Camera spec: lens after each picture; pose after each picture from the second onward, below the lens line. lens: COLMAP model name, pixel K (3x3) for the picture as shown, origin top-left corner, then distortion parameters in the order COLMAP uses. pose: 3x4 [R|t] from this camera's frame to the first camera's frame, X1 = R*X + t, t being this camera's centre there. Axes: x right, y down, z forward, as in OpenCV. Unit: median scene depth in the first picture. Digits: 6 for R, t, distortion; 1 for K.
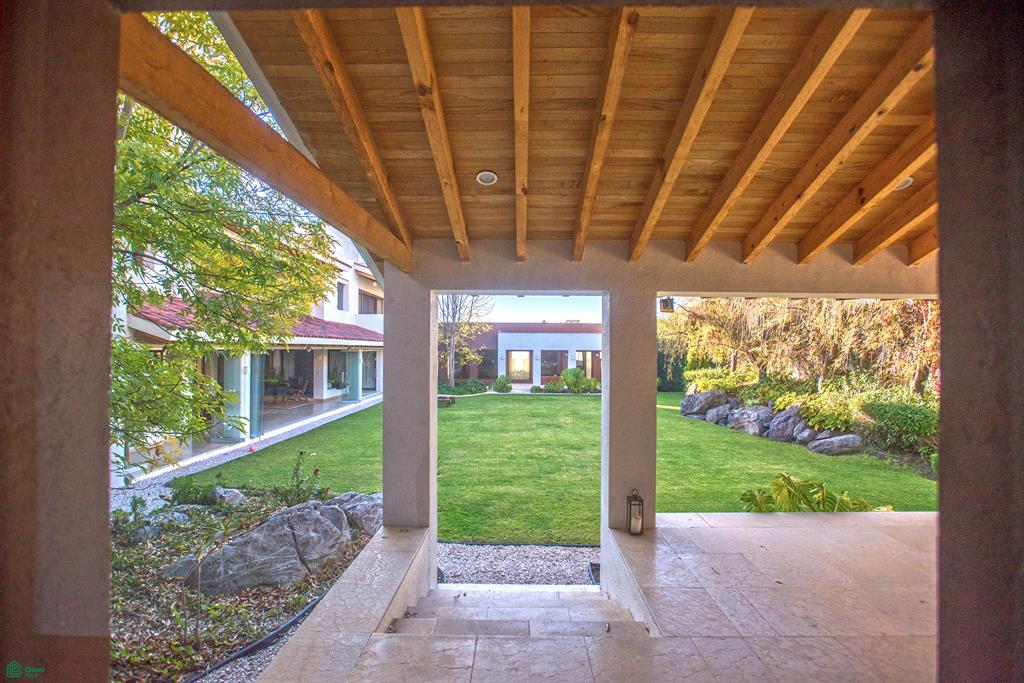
lens RADIAL K [[494.6, 0, 511.8], [0, 494.6, 345.2], [0, 0, 1]] dist [-0.028645, 0.004967]
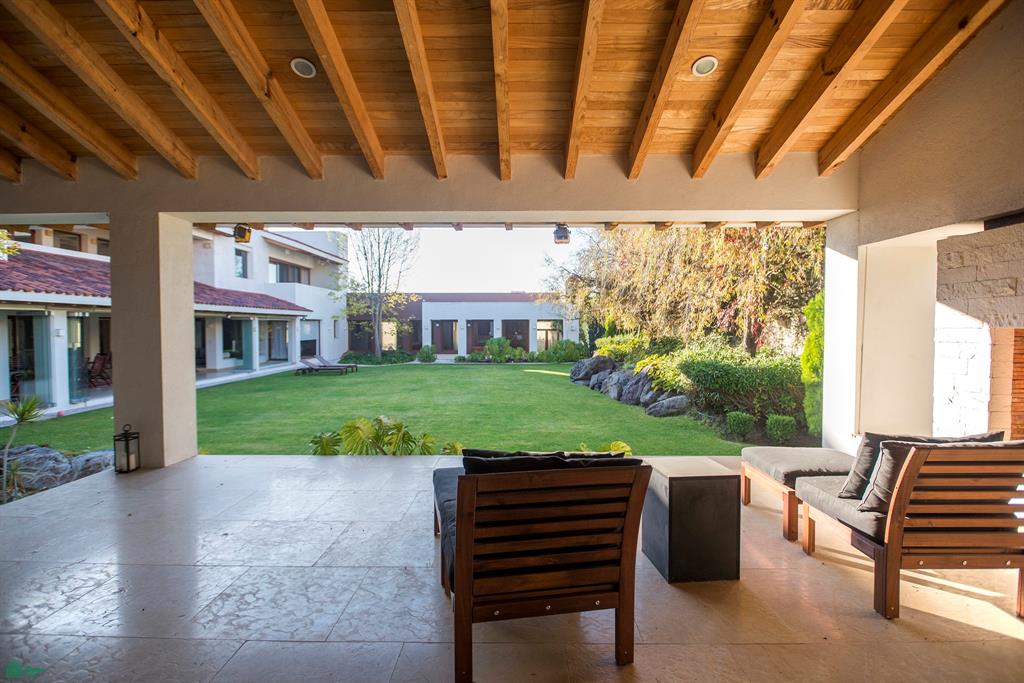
lens RADIAL K [[494.6, 0, 510.5], [0, 494.6, 334.6], [0, 0, 1]] dist [-0.028645, 0.004967]
pose [[0.999713, -0.005079, 0.023396, 0.799981], [0.004422, 0.999596, 0.028071, 0.080848], [-0.023530, -0.027960, 0.999332, 0.084386]]
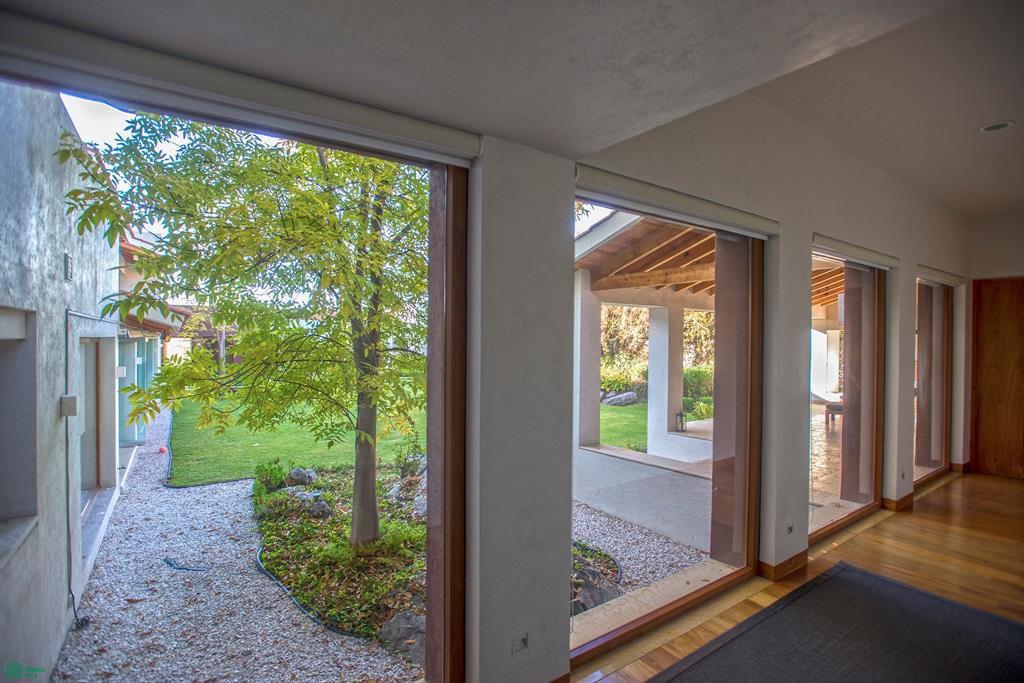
lens RADIAL K [[494.6, 0, 516.9], [0, 494.6, 342.0], [0, 0, 1]] dist [-0.028645, 0.004967]
pose [[0.806674, -0.005769, 0.590969, -1.275442], [-0.003242, 0.999894, 0.014185, 0.002962], [-0.590988, -0.013359, 0.806570, -0.145584]]
